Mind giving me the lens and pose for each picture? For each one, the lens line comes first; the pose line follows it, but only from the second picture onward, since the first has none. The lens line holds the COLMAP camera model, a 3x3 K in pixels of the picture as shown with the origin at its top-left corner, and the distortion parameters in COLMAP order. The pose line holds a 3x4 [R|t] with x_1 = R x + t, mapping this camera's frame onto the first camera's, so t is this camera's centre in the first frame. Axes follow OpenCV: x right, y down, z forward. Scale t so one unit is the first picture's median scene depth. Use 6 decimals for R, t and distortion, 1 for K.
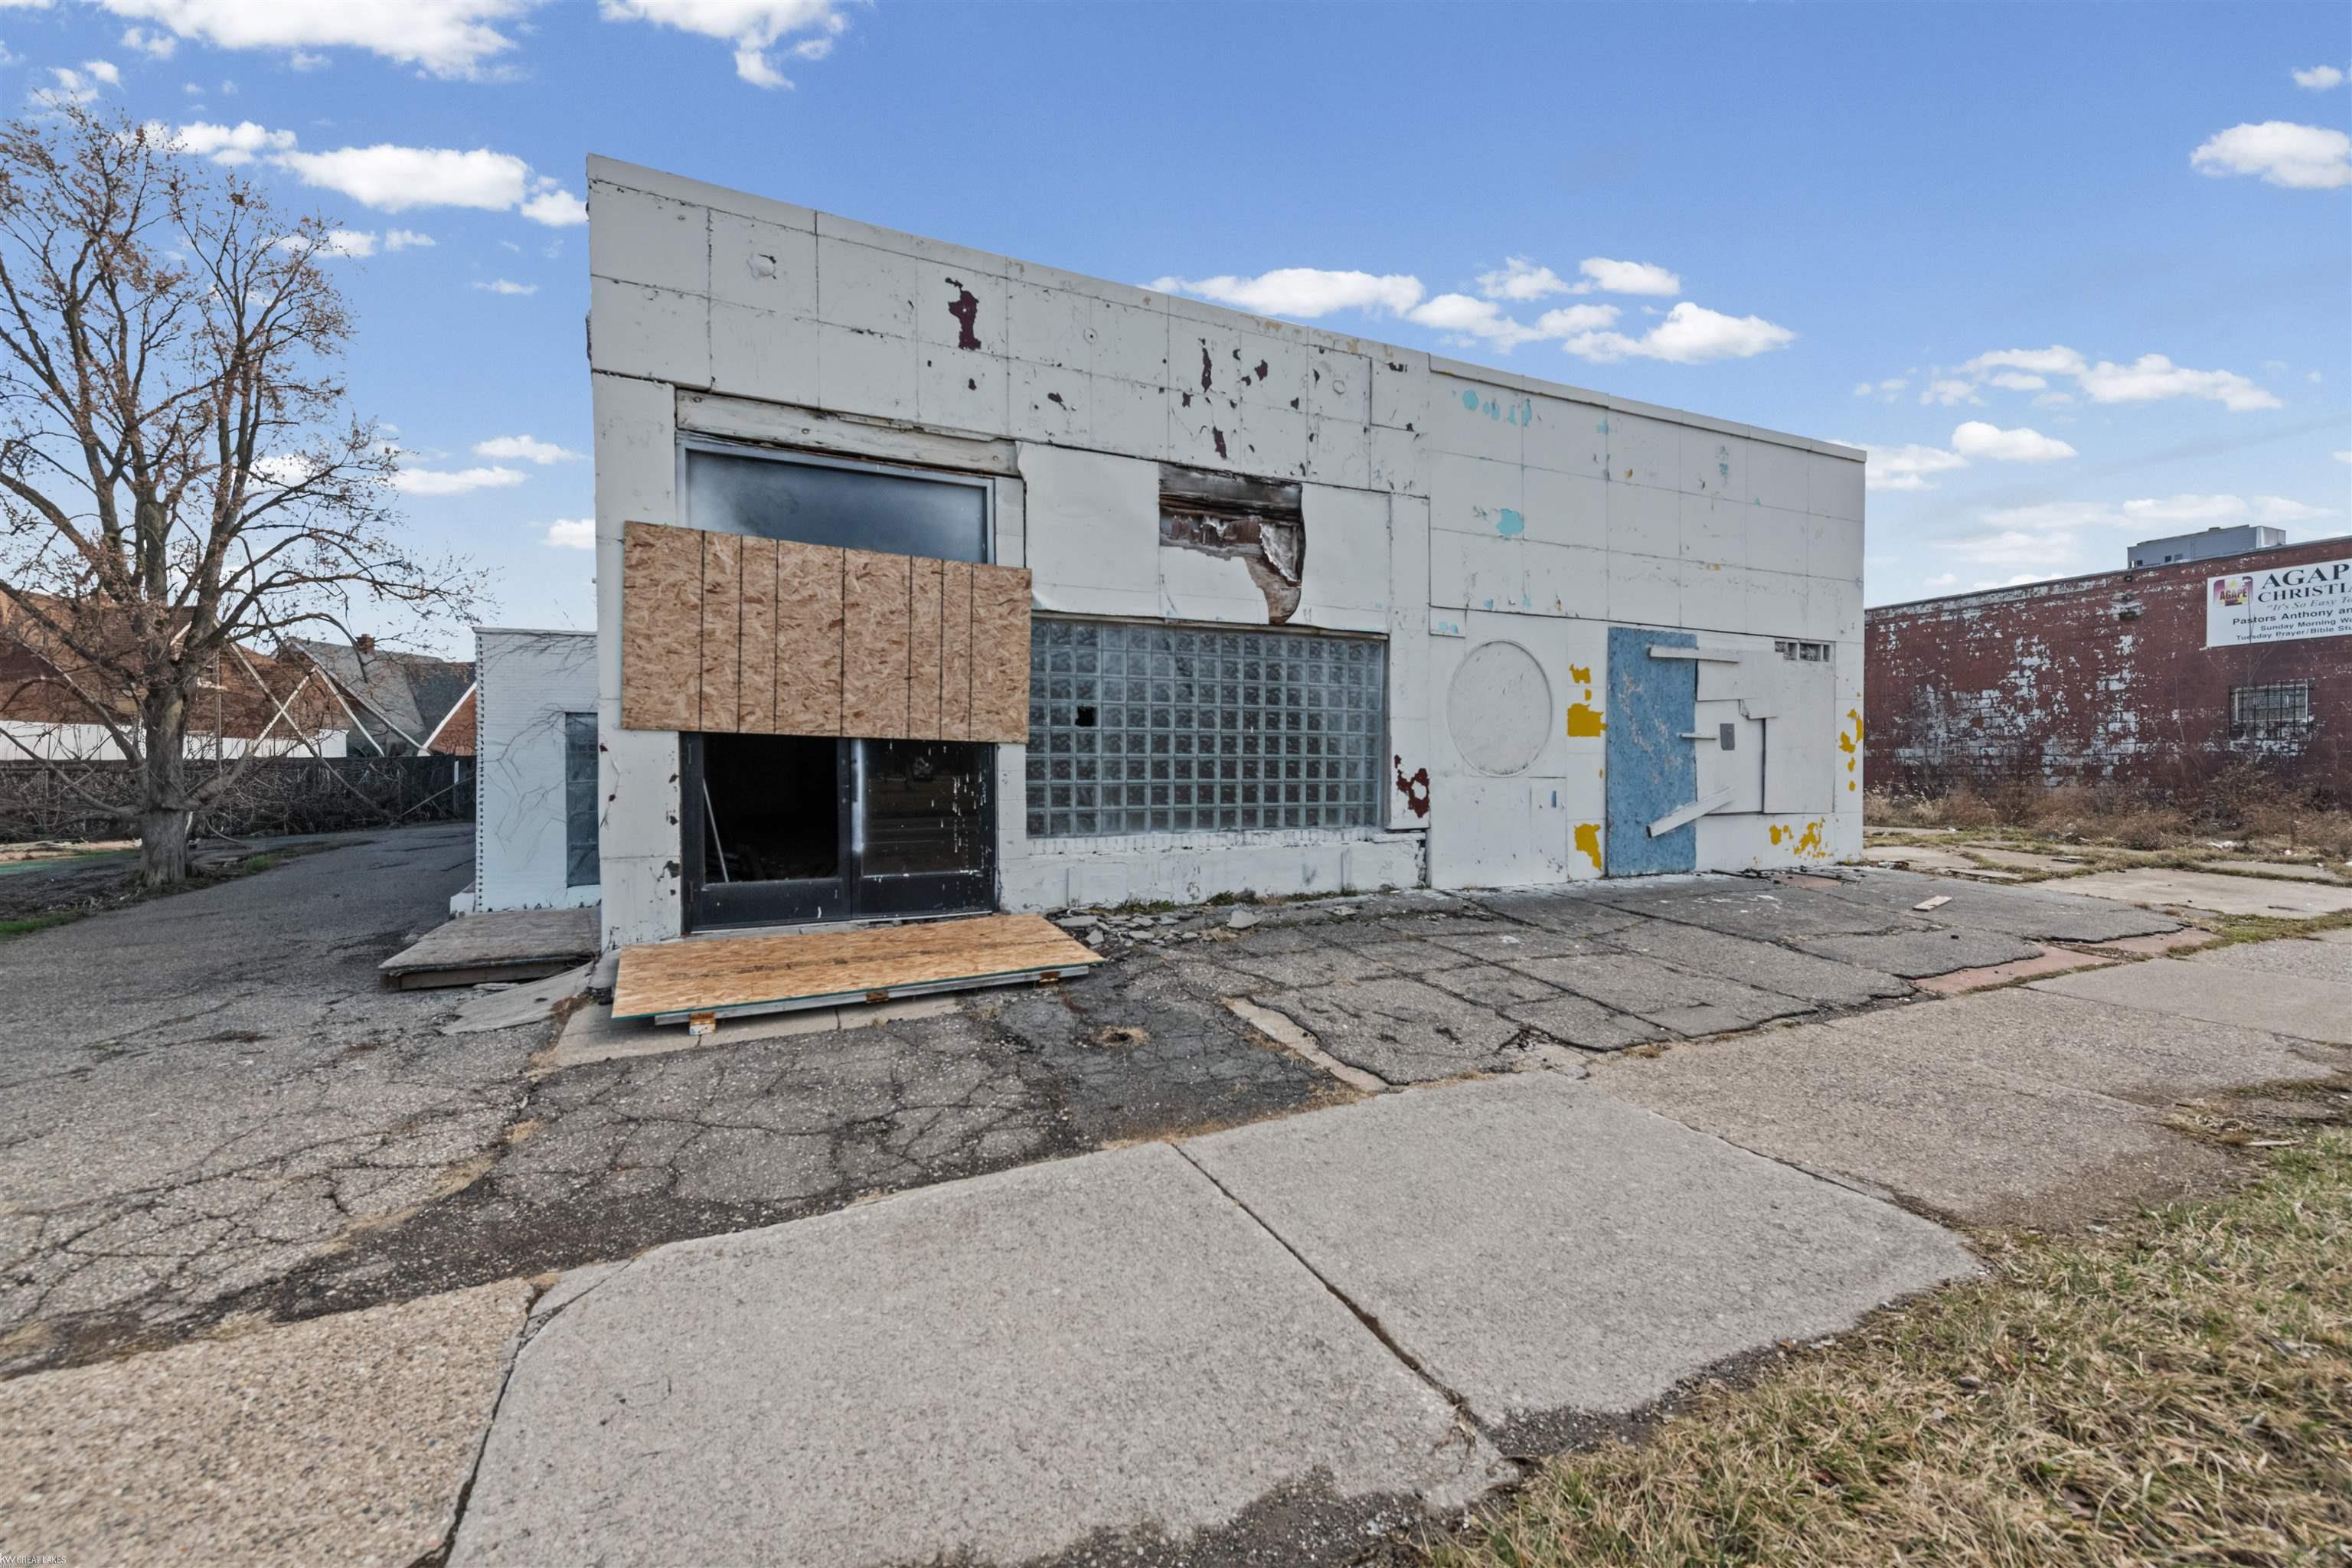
lens RADIAL K [[916.6, 0, 1183.5], [0, 916.6, 803.4], [0, 0, 1]] dist [0.021260, -0.000126]
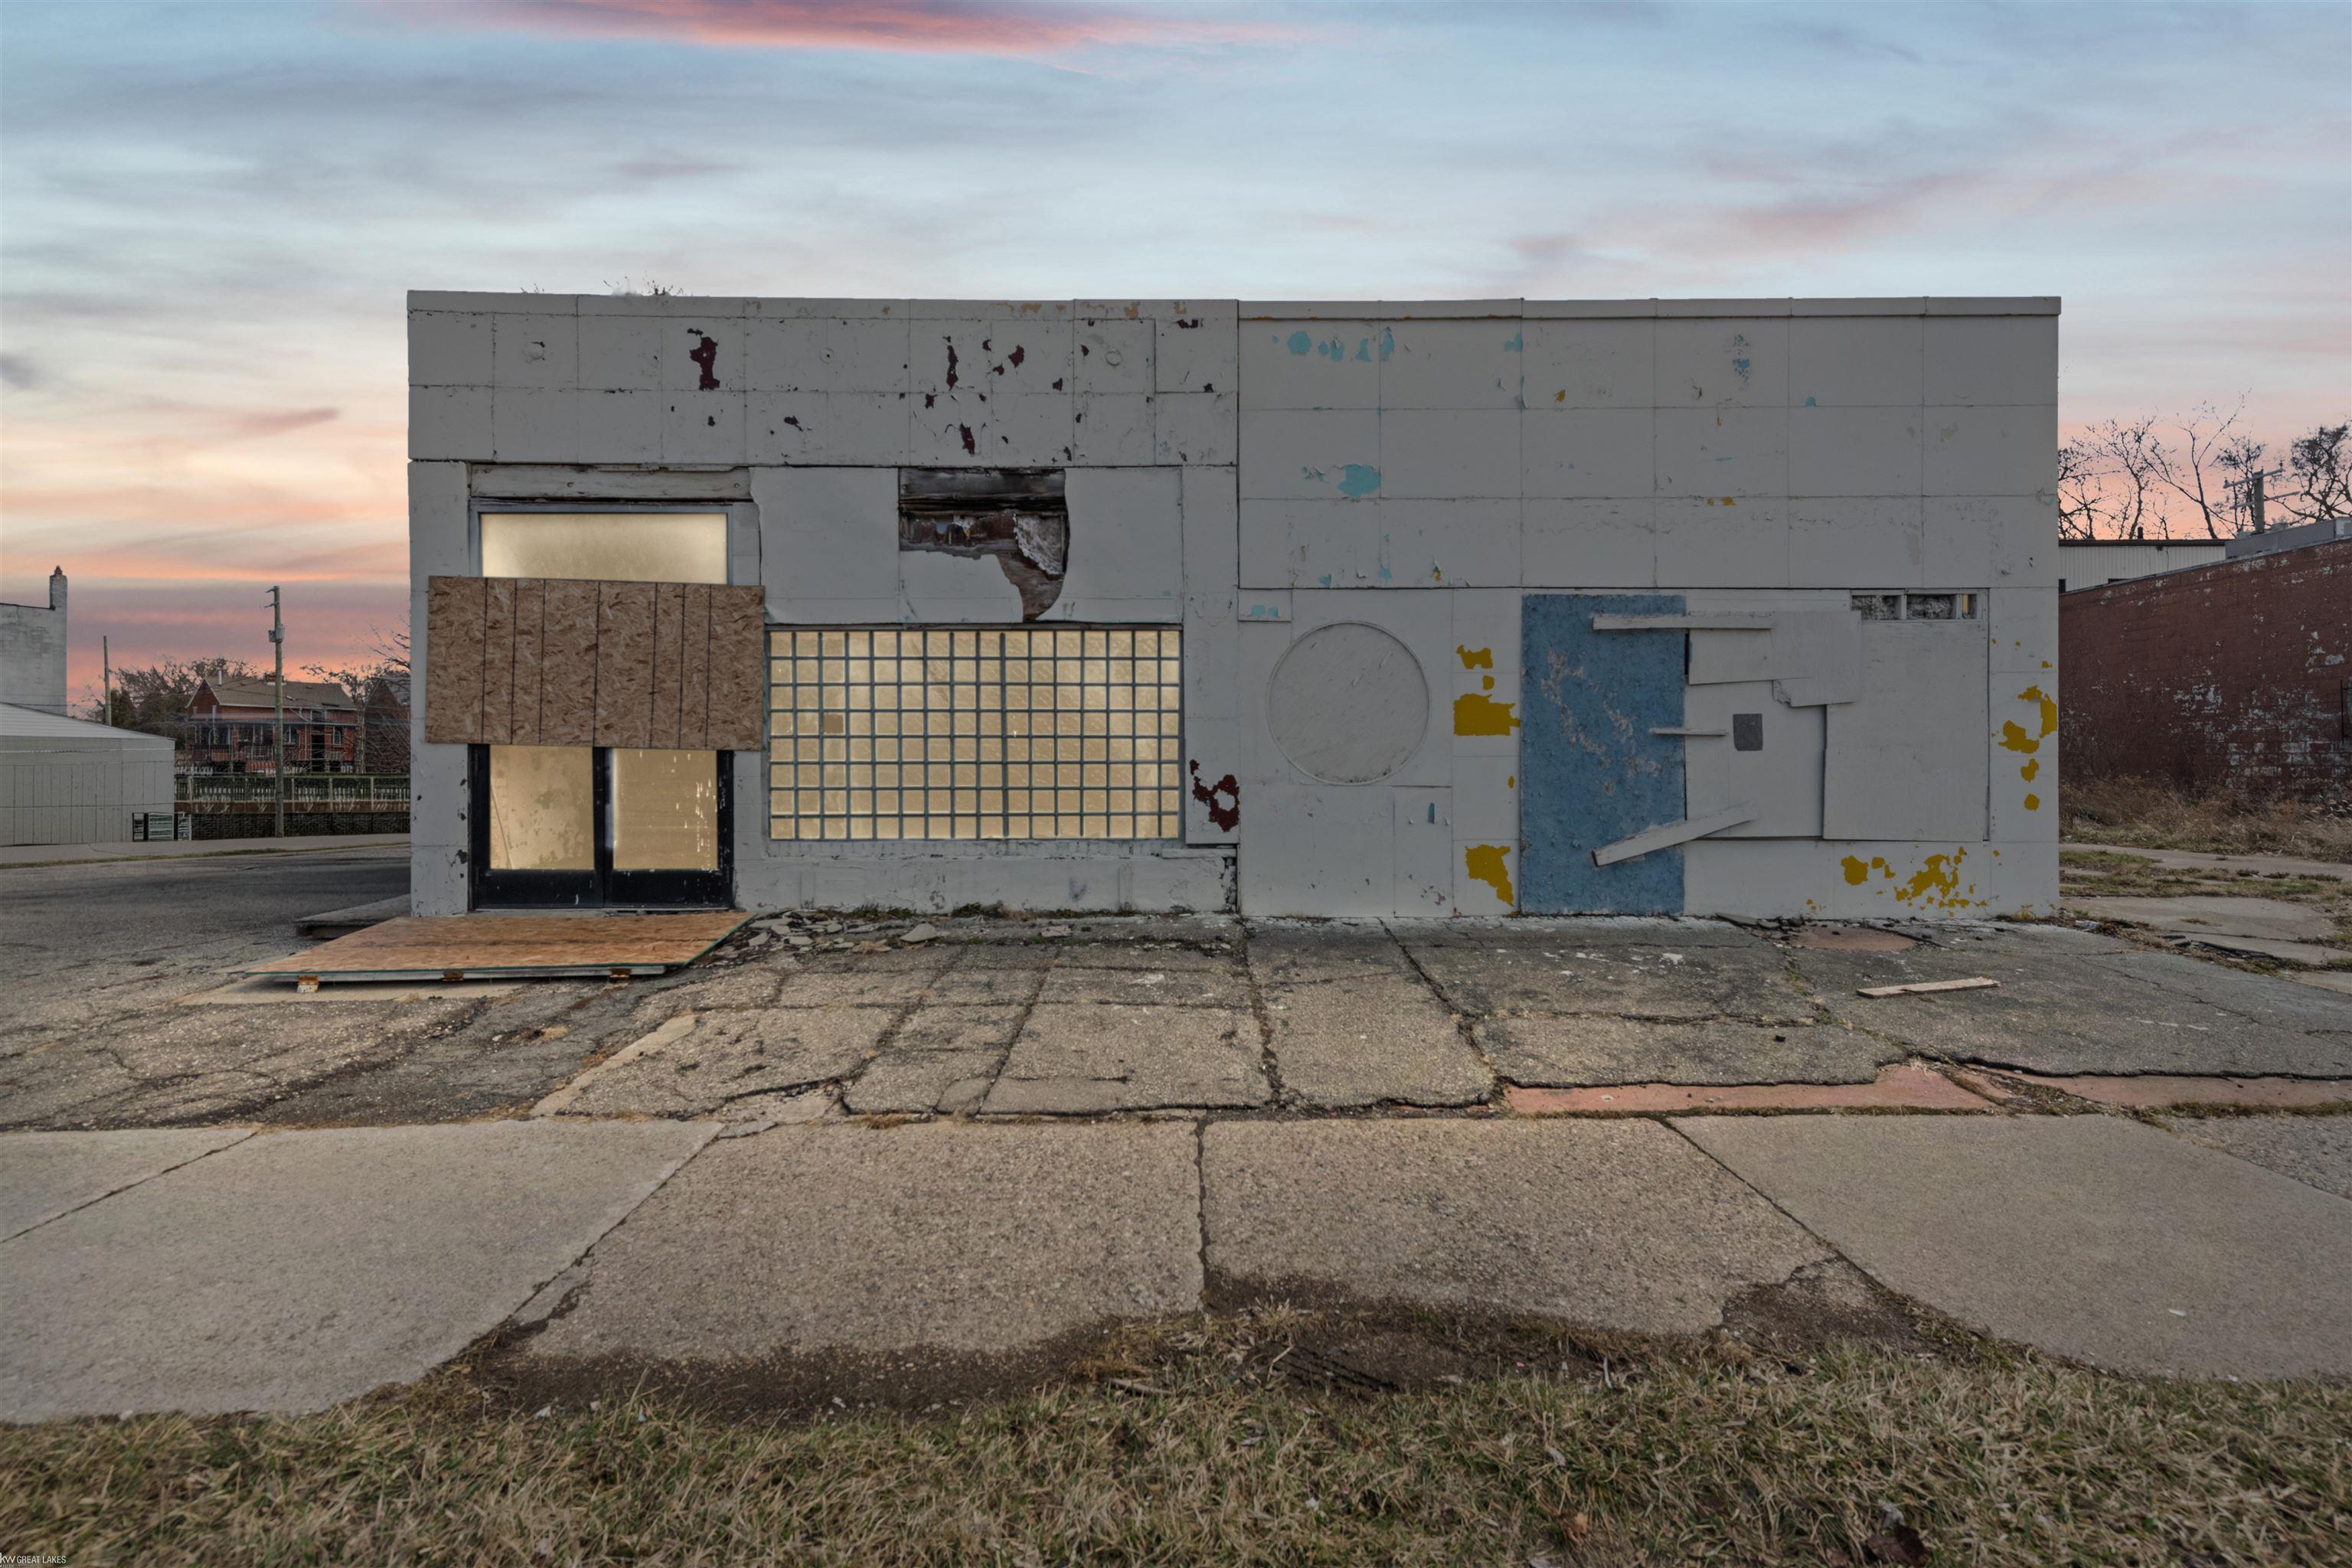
lens RADIAL K [[949.1, 0, 1176.0], [0, 949.1, 784.0], [0, 0, 1]] dist [0.022493, -0.006043]
pose [[0.913828, 0.011674, -0.405935, 0.644598], [-0.016683, 0.999822, -0.008803, -0.023054], [0.405760, 0.014816, 0.913860, 0.174413]]
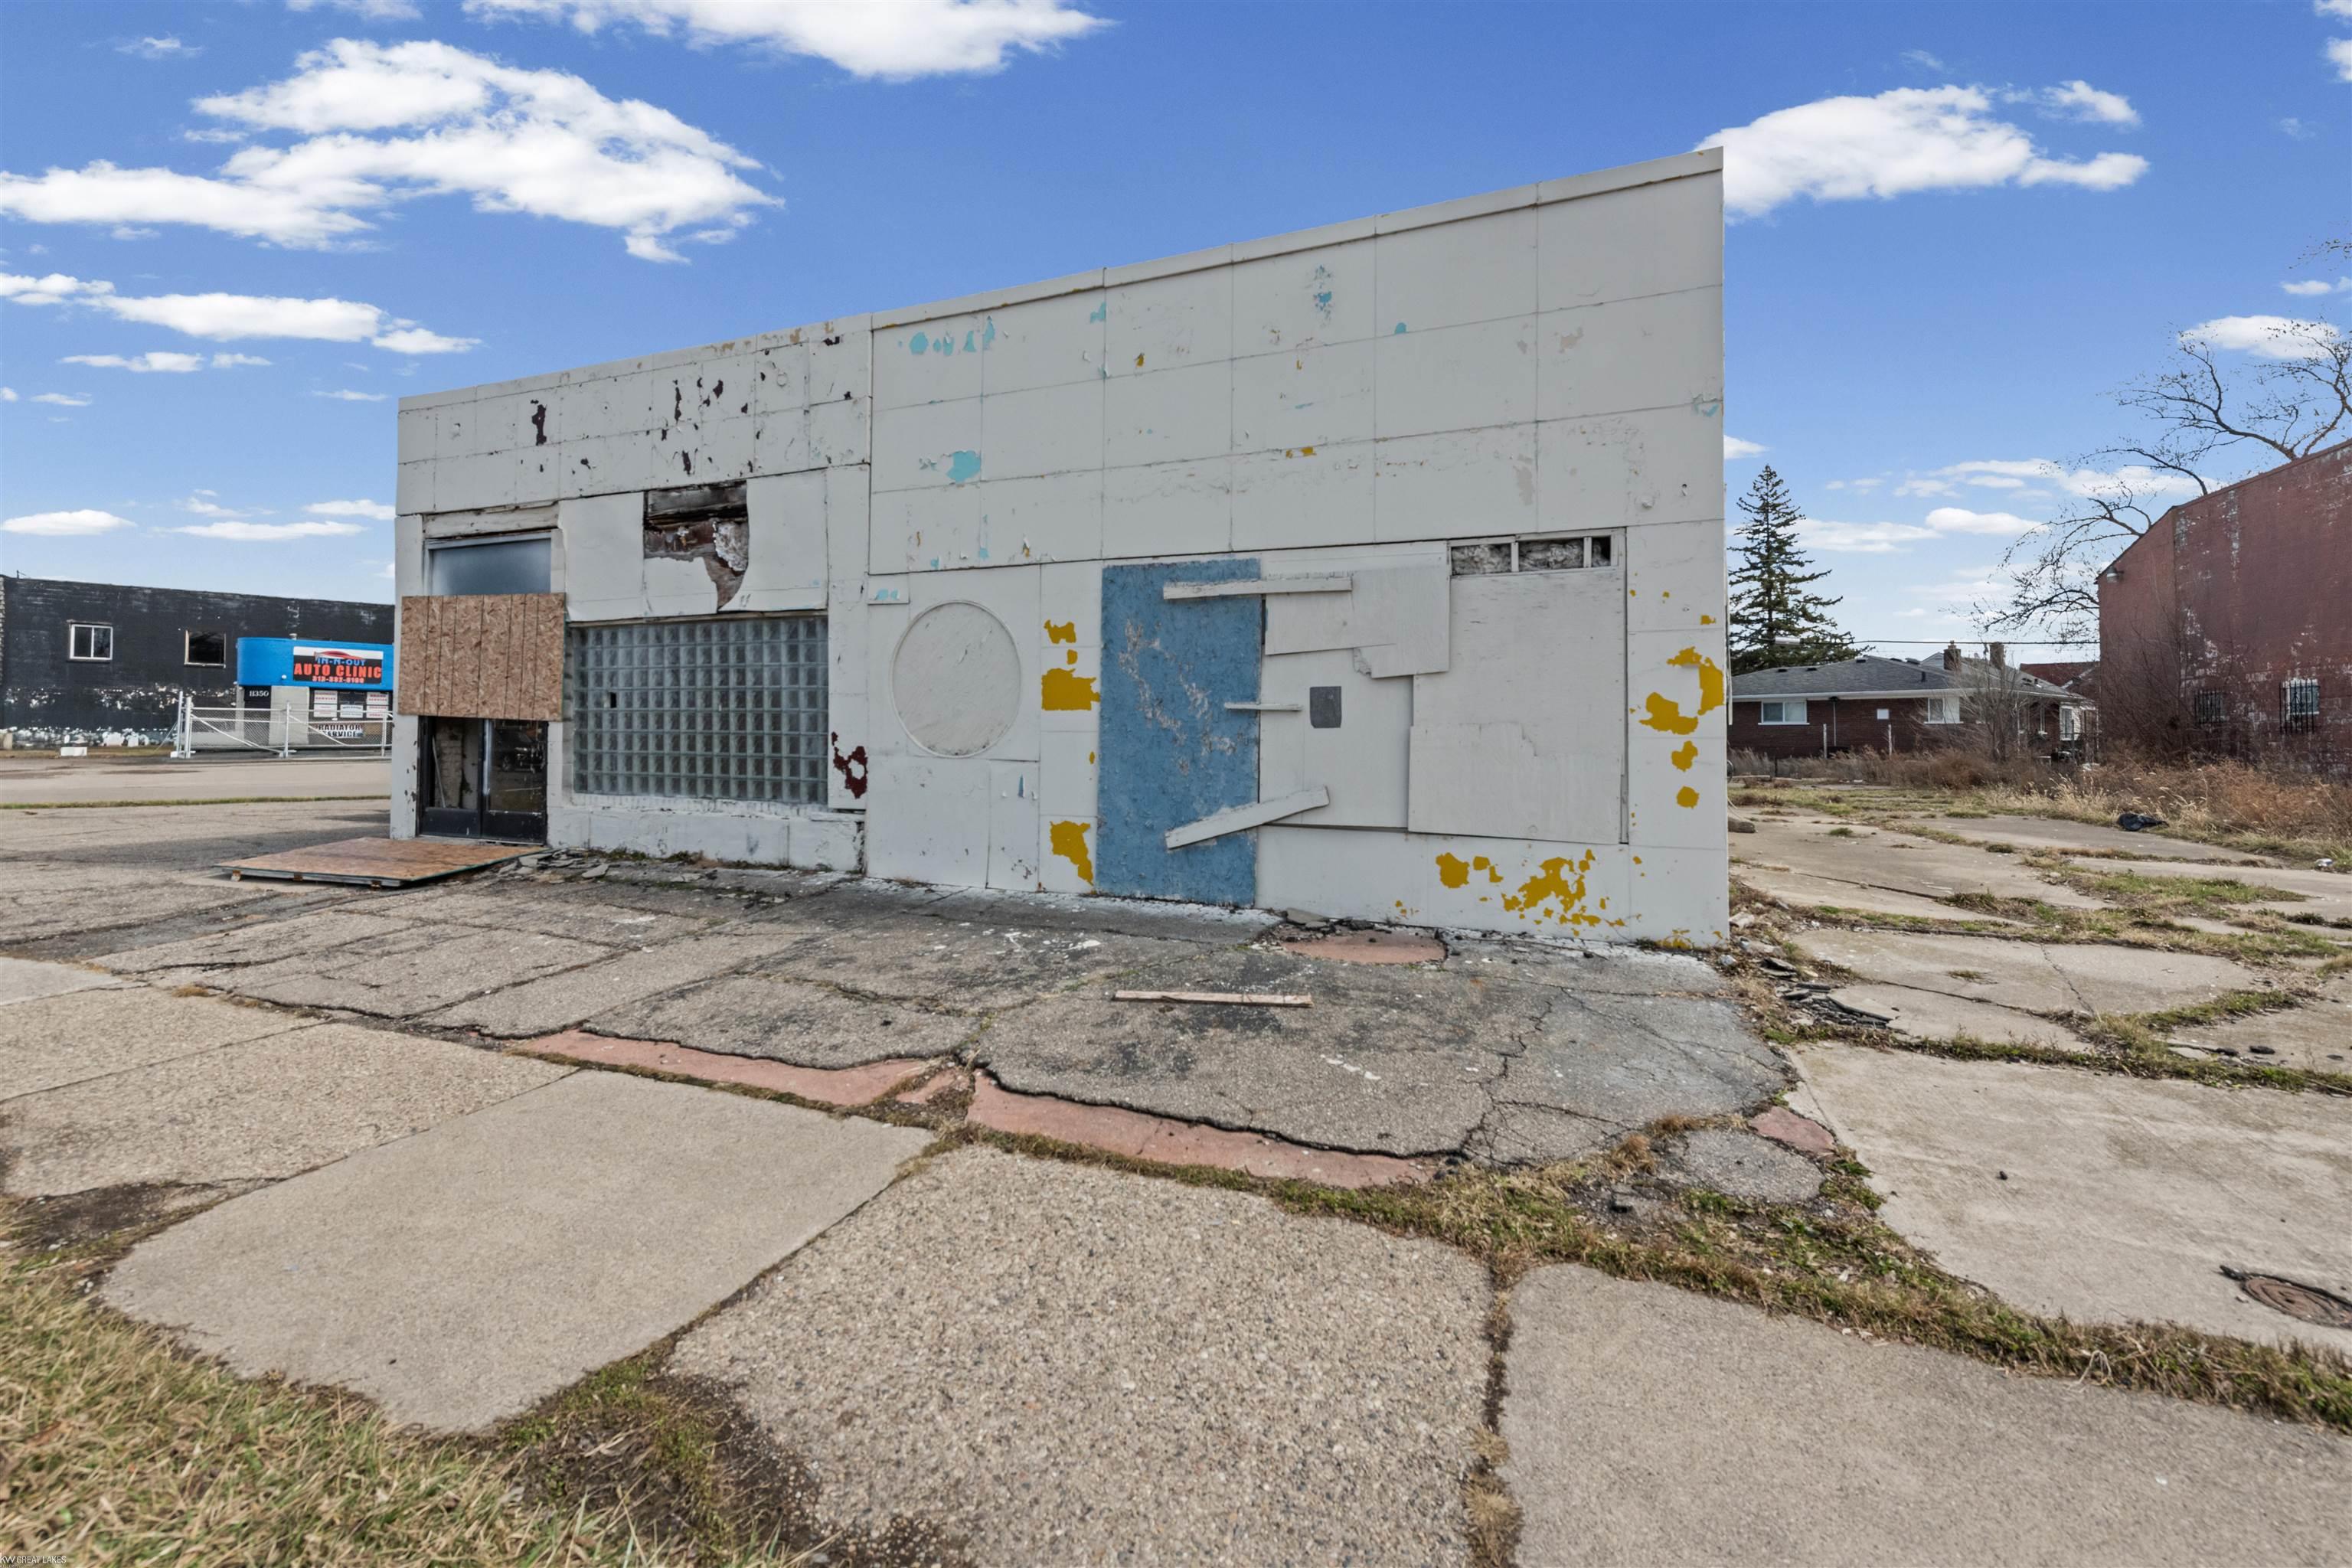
lens RADIAL K [[975.7, 0, 1176.1], [0, 975.7, 732.5], [0, 0, 1]] dist [0.024112, -0.006533]
pose [[0.683015, 0.011410, -0.730315, 1.355851], [-0.036914, 0.999139, -0.018914, -0.050125], [0.729471, 0.039877, 0.682848, 0.609636]]
